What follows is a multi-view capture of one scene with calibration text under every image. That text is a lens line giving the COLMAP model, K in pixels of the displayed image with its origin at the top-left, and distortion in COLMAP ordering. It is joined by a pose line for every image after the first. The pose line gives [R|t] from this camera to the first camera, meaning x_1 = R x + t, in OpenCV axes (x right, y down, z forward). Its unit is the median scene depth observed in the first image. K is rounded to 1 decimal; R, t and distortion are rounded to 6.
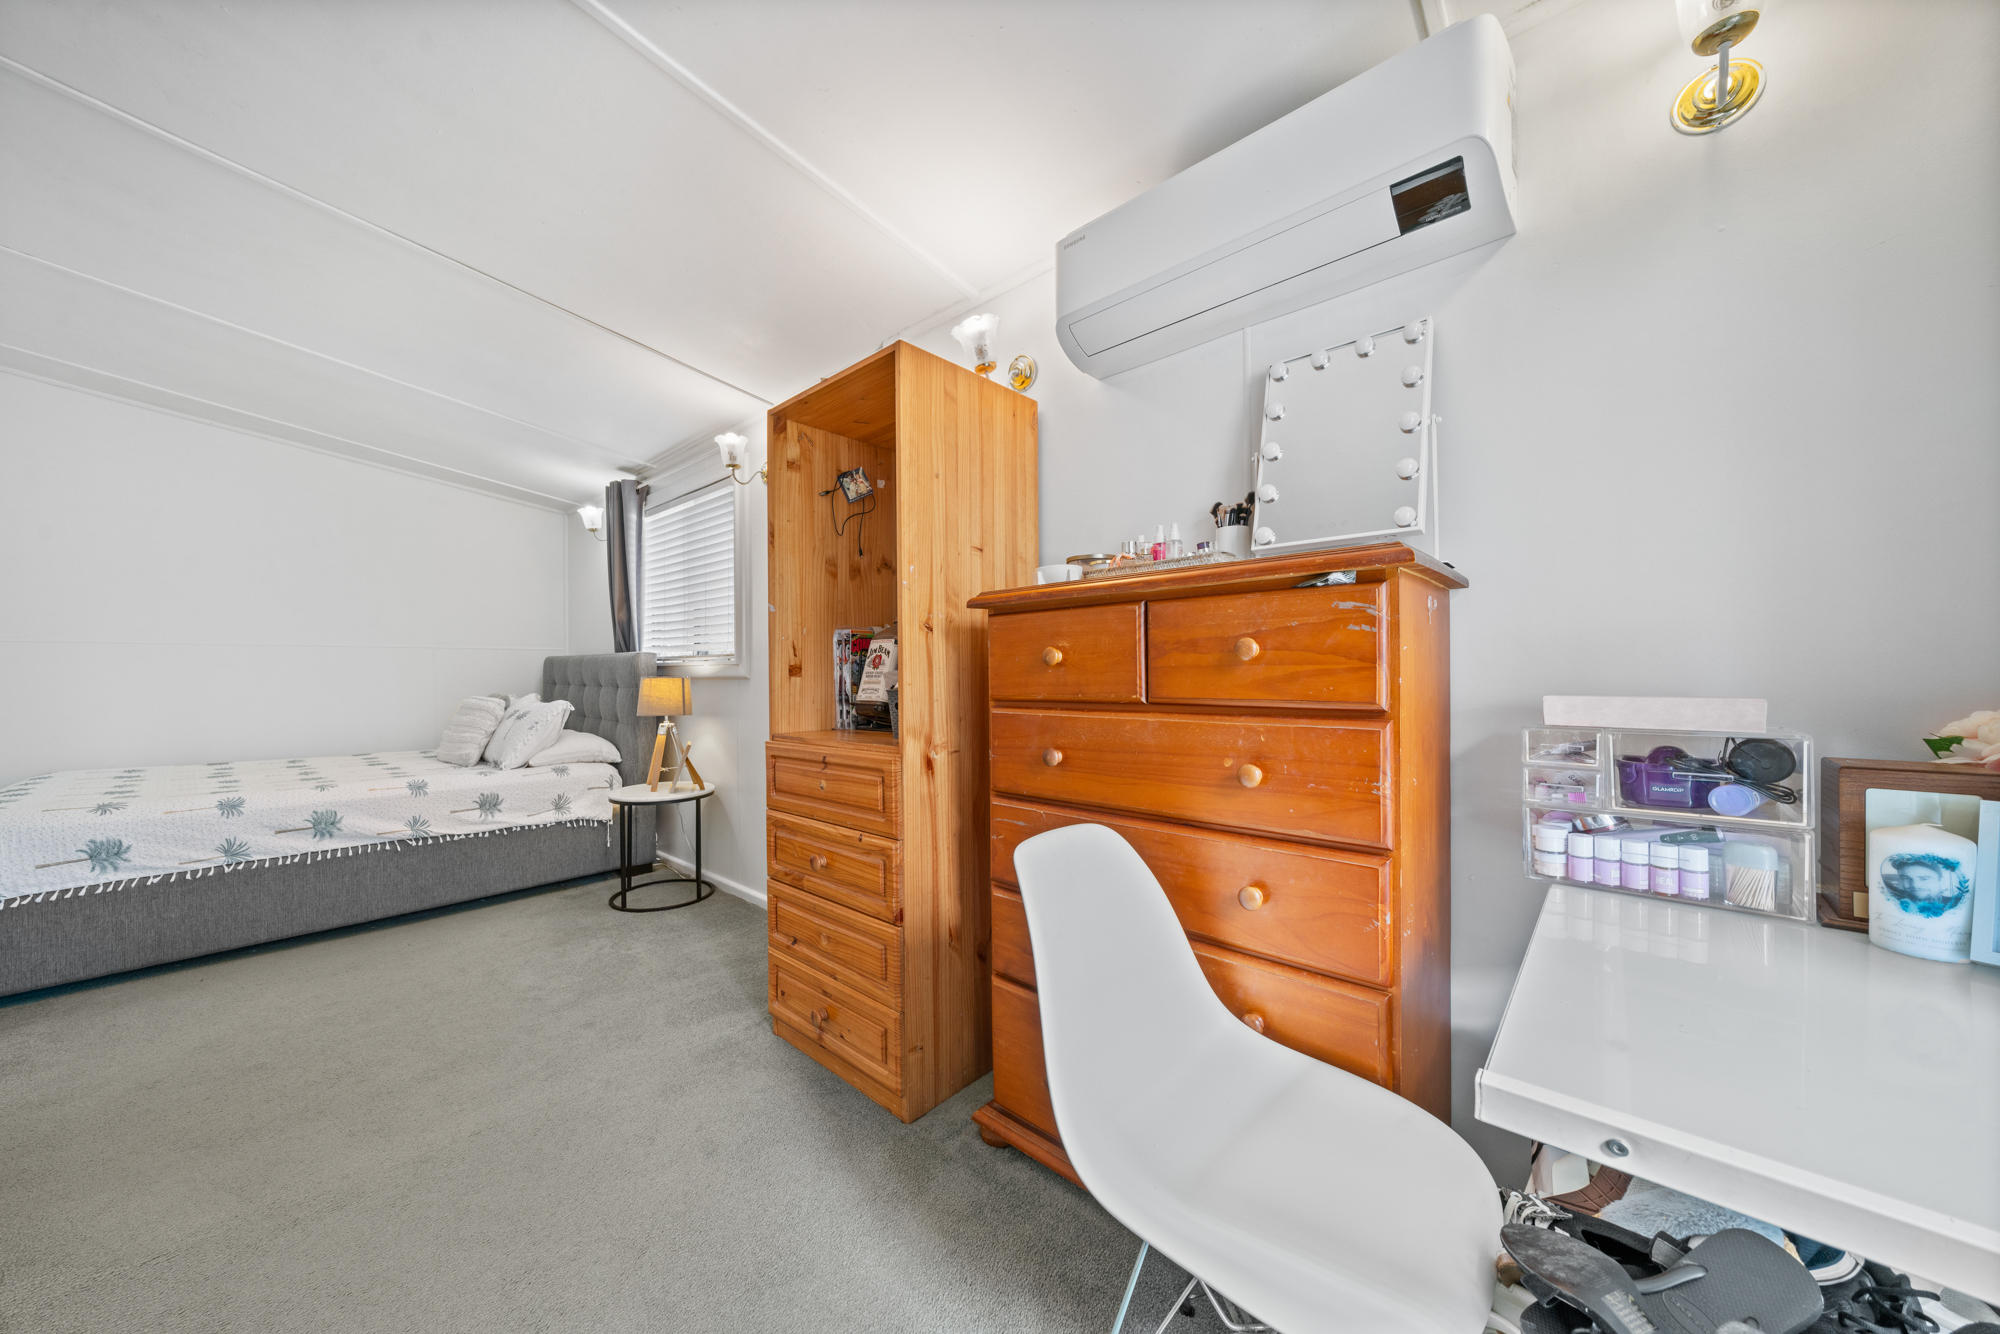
lens RADIAL K [[700.1, 0, 994.4], [0, 700.1, 680.3], [0, 0, 1]] dist [-0.001703, 0.000143]
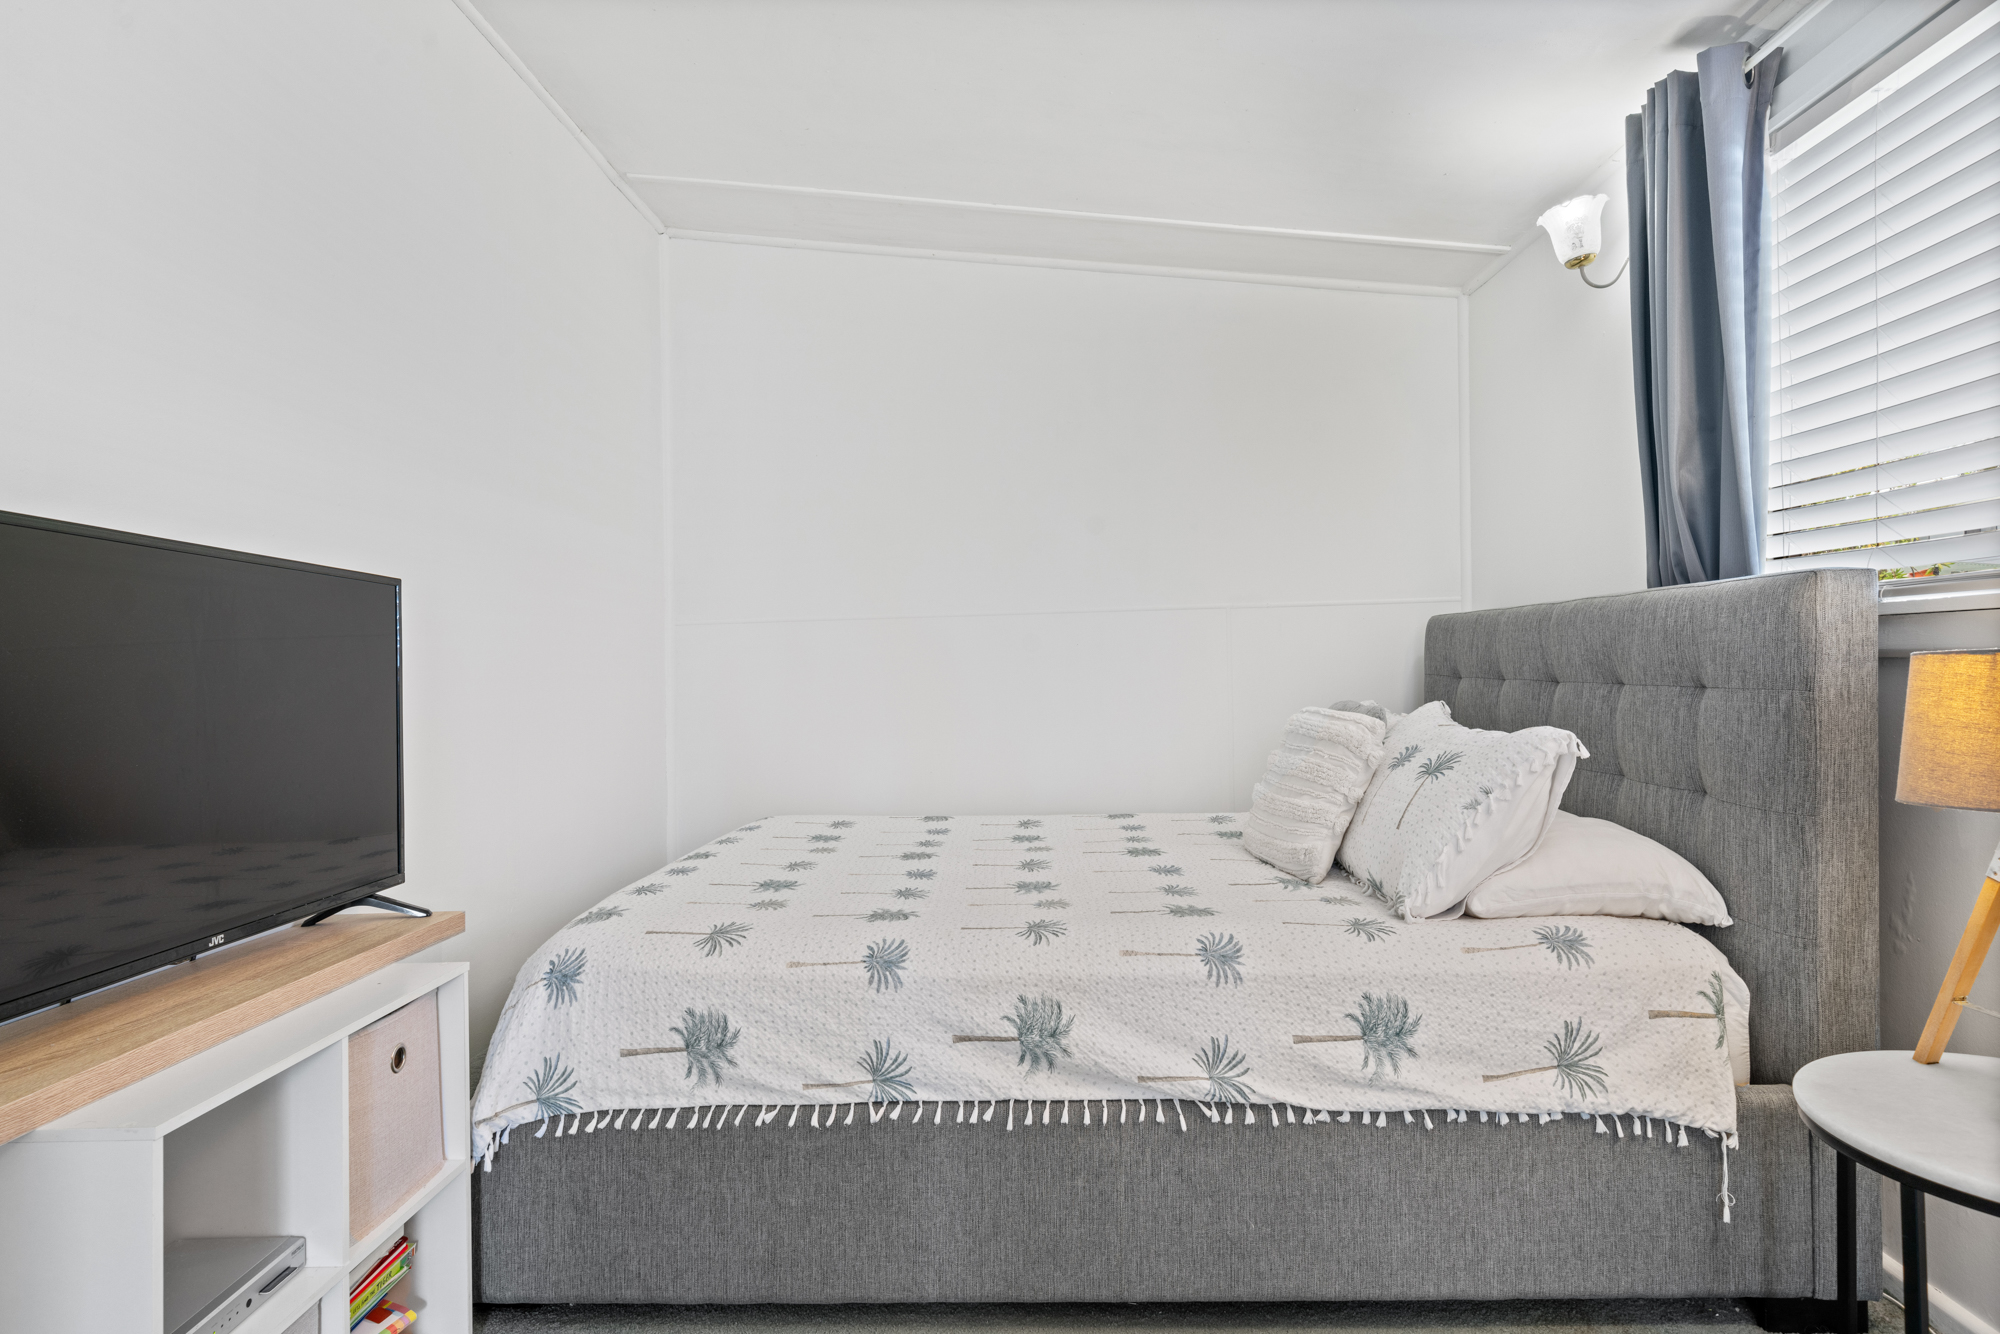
lens RADIAL K [[1032.3, 0, 996.4], [0, 1032.3, 705.7], [0, 0, 1]] dist [-0.003218, -0.001068]
pose [[0.642653, 0.015302, -0.766005, -0.474830], [0.012127, 0.999472, 0.030140, 0.000054], [0.766061, -0.028659, 0.642128, 0.550296]]
